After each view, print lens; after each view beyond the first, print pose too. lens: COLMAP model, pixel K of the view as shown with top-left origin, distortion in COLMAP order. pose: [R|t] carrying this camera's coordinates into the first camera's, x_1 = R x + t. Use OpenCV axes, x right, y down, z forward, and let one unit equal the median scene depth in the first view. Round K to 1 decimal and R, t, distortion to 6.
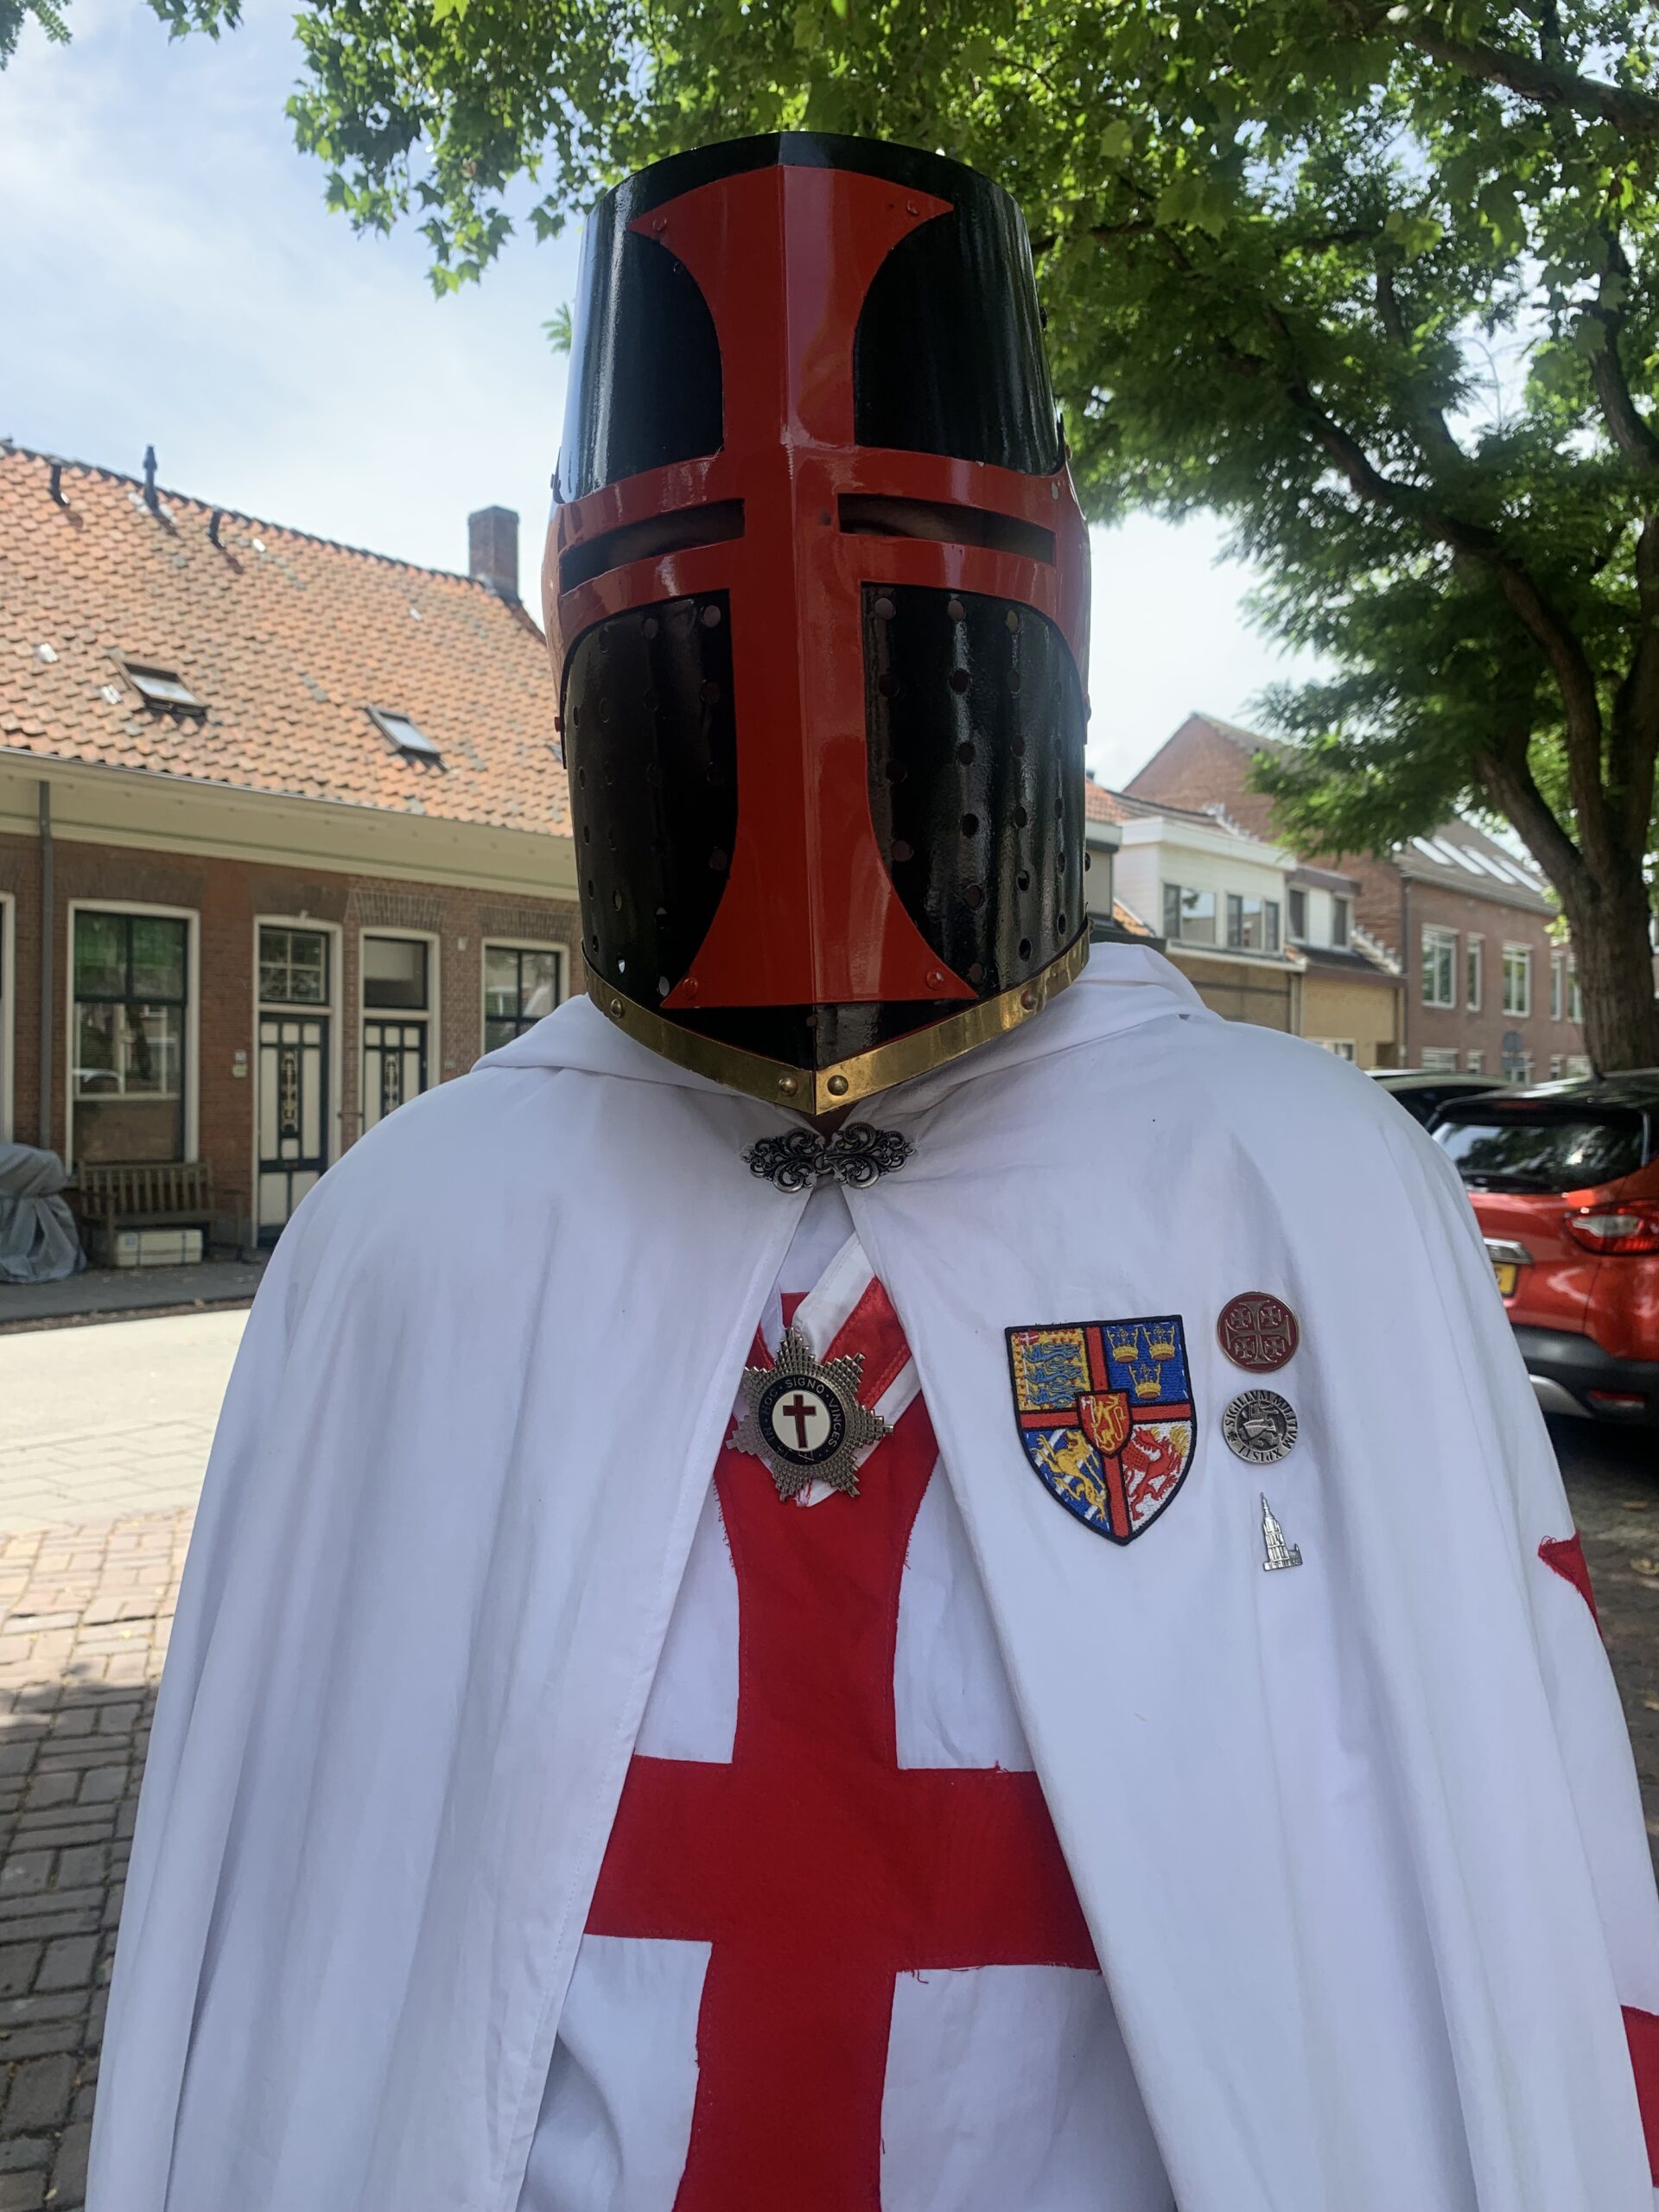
lens RADIAL K [[1649.2, 0, 833.2], [0, 1649.2, 1113.8], [0, 0, 1]] dist [0.014187, -0.003796]
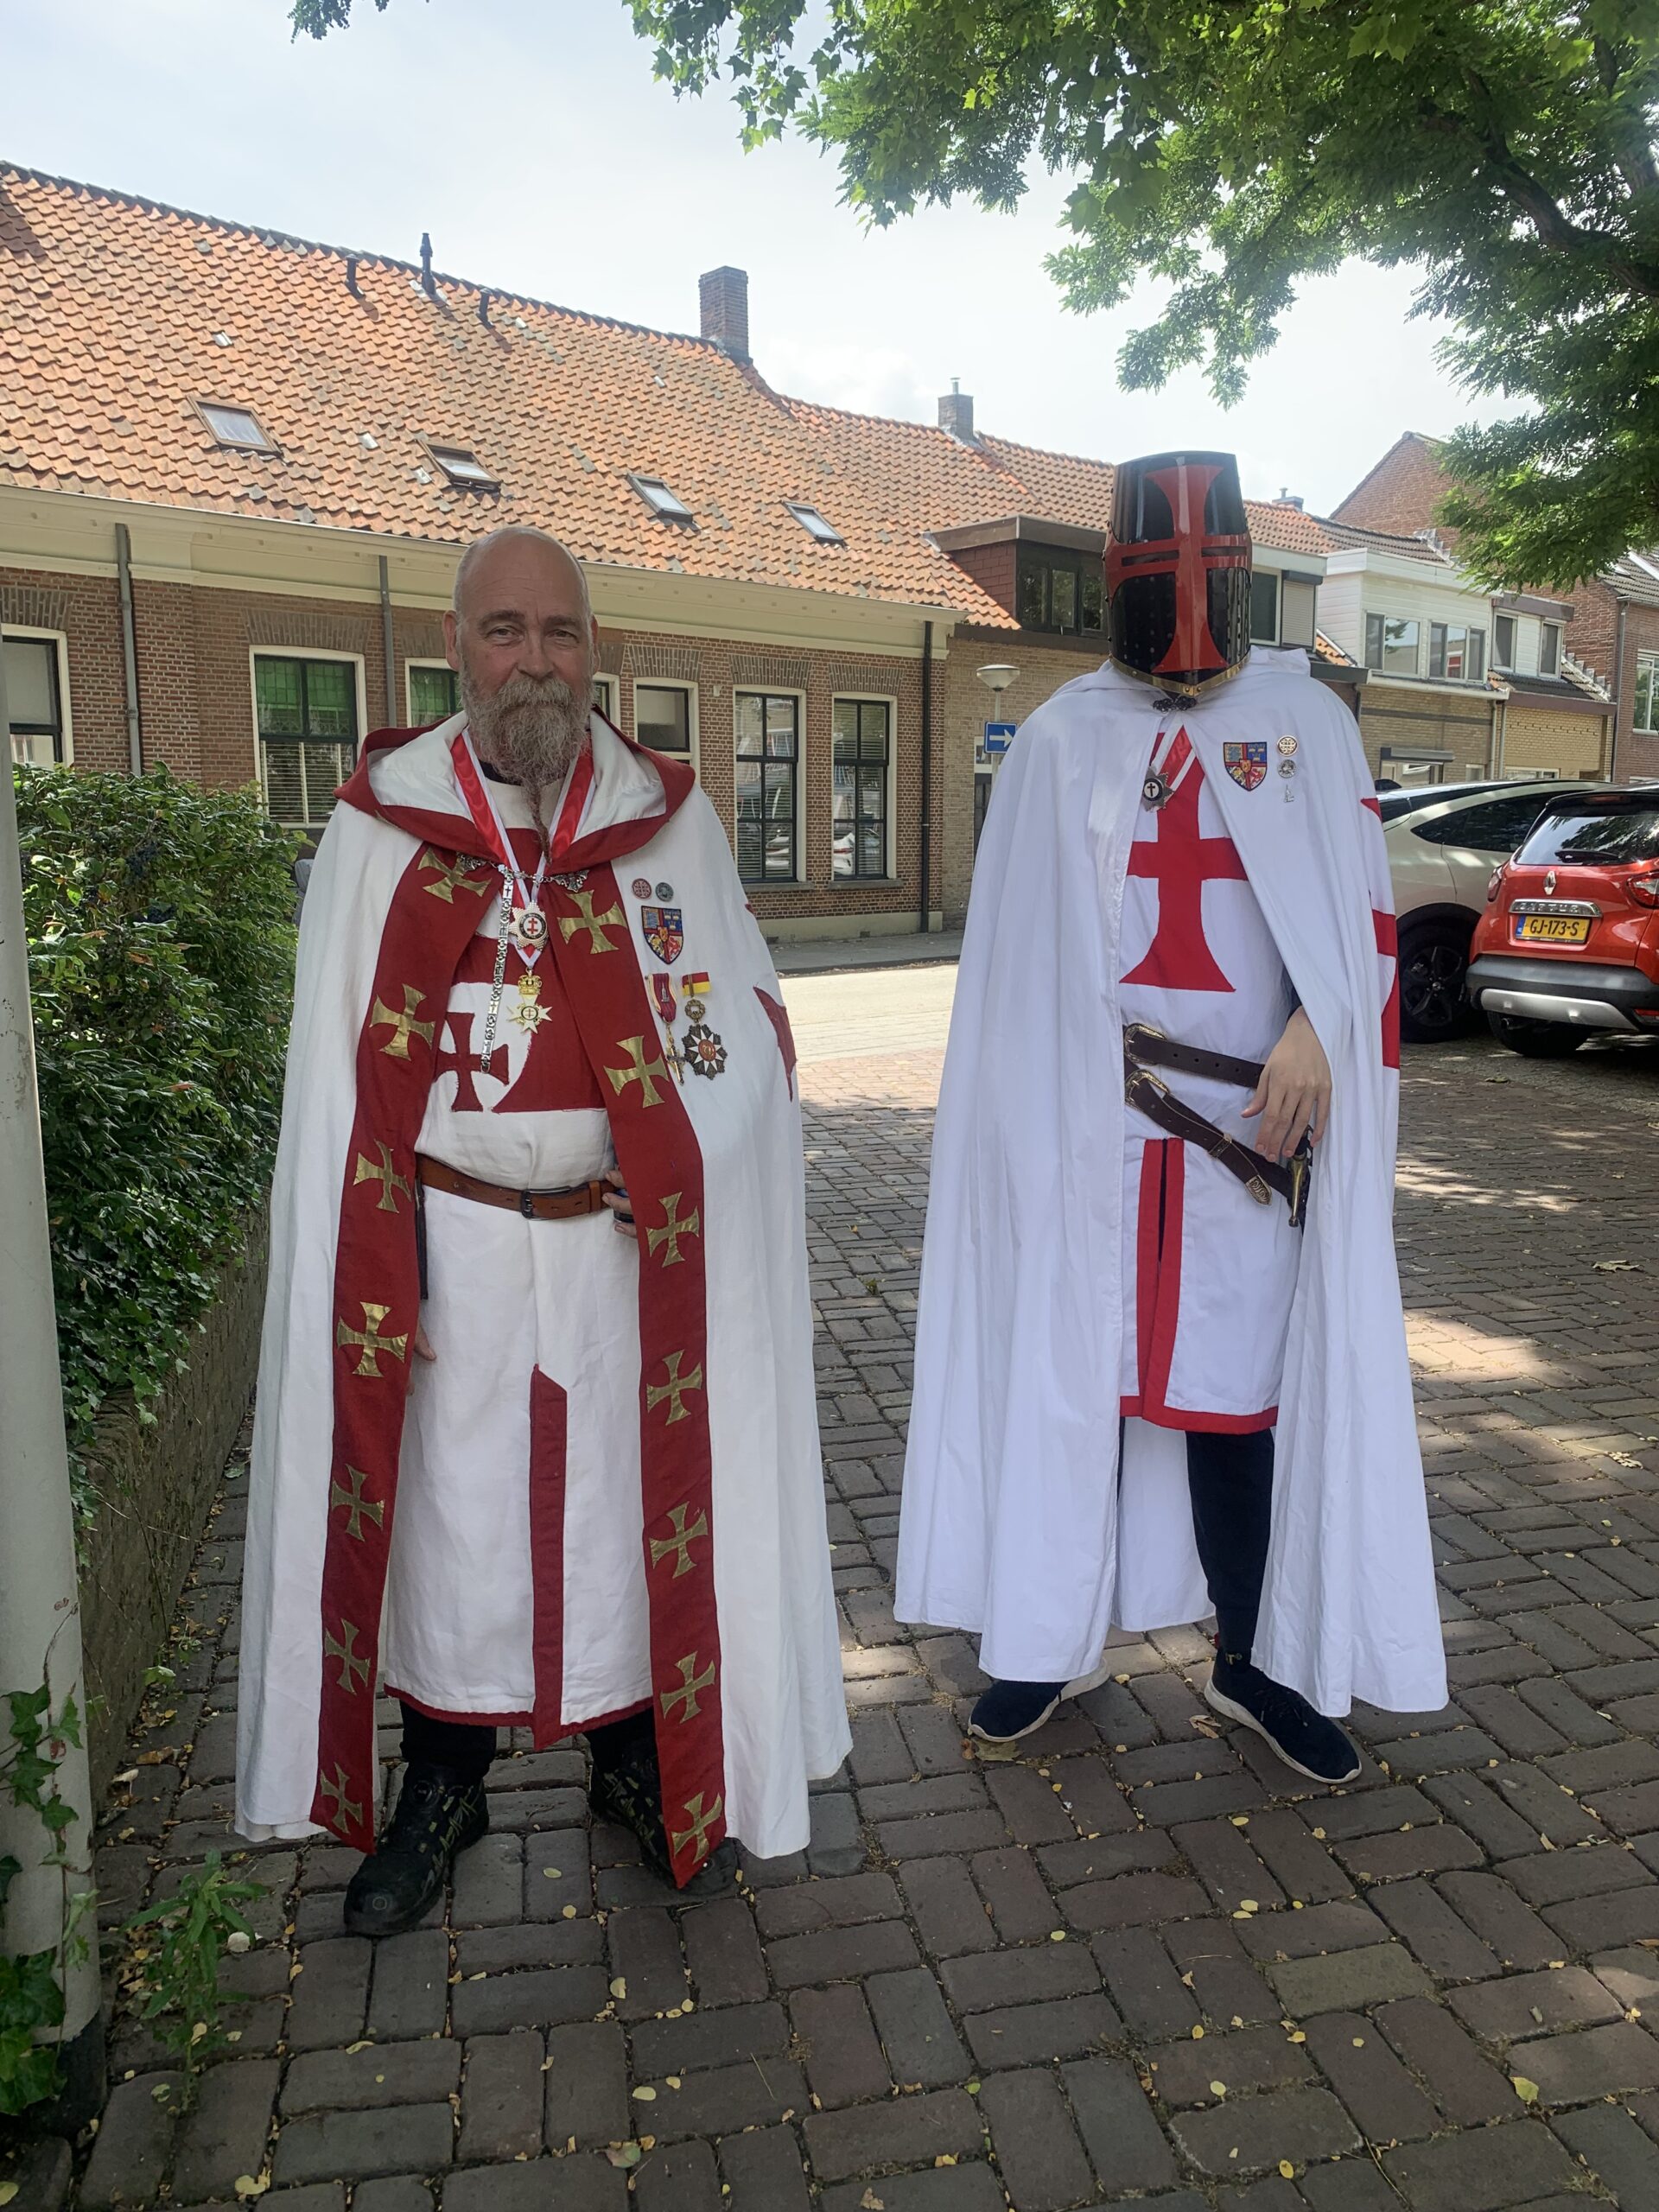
lens RADIAL K [[1649.2, 0, 823.7], [0, 1649.2, 1085.9], [0, 0, 1]] dist [0.014187, -0.003796]
pose [[0.992805, 0.007741, -0.119495, -0.013412], [0.008512, 0.990822, 0.134904, 0.014338], [0.119442, -0.134951, 0.983627, -0.142184]]
